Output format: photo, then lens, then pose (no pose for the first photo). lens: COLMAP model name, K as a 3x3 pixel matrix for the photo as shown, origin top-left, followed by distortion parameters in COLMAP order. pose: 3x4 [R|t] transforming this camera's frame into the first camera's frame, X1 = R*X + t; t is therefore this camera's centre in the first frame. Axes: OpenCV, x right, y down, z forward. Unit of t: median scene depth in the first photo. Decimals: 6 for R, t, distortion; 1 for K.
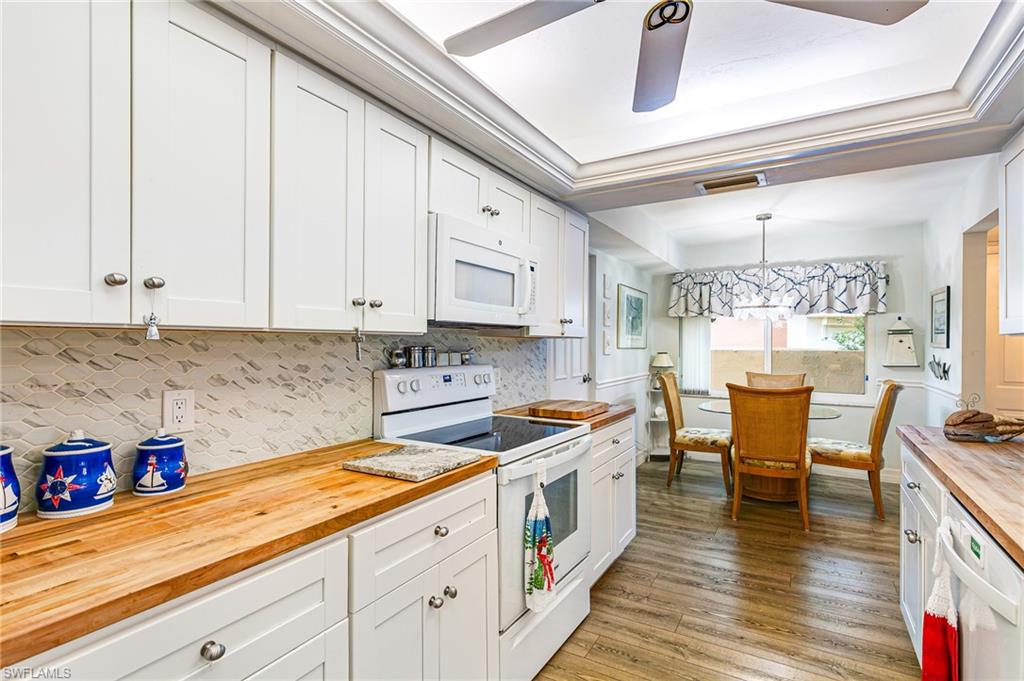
lens RADIAL K [[481.3, 0, 508.0], [0, 481.3, 340.8], [0, 0, 1]] dist [0.016022, -0.003608]
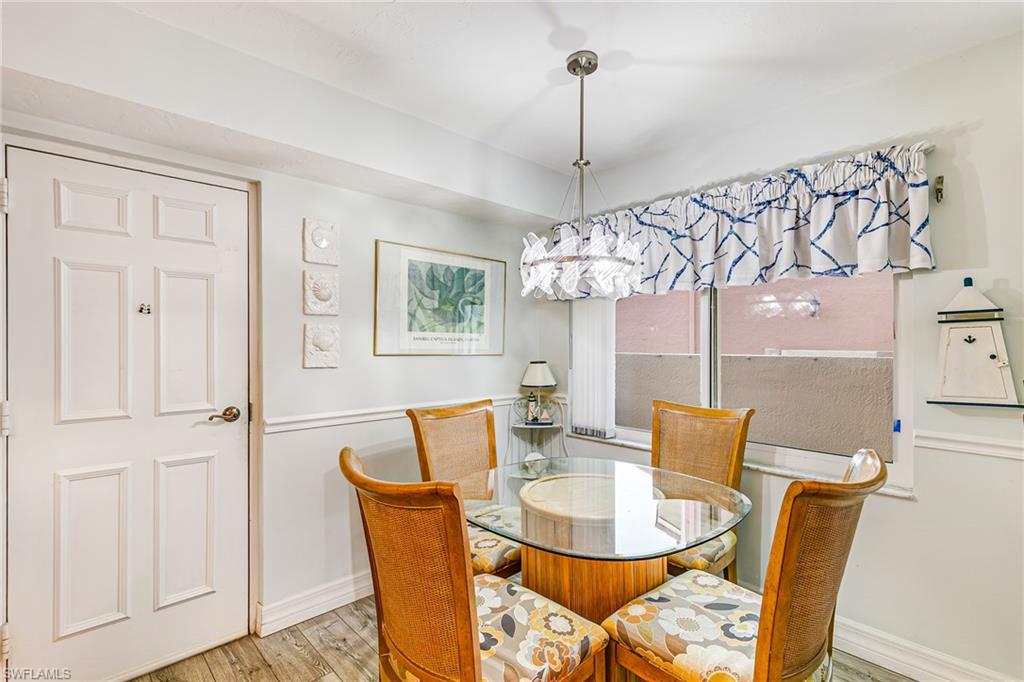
lens RADIAL K [[481.3, 0, 516.5], [0, 481.3, 344.1], [0, 0, 1]] dist [0.016022, -0.003608]
pose [[0.968378, -0.003449, -0.249464, 0.530390], [0.003903, 0.999992, 0.001327, 0.002148], [0.249457, -0.002258, 0.968383, 0.507236]]
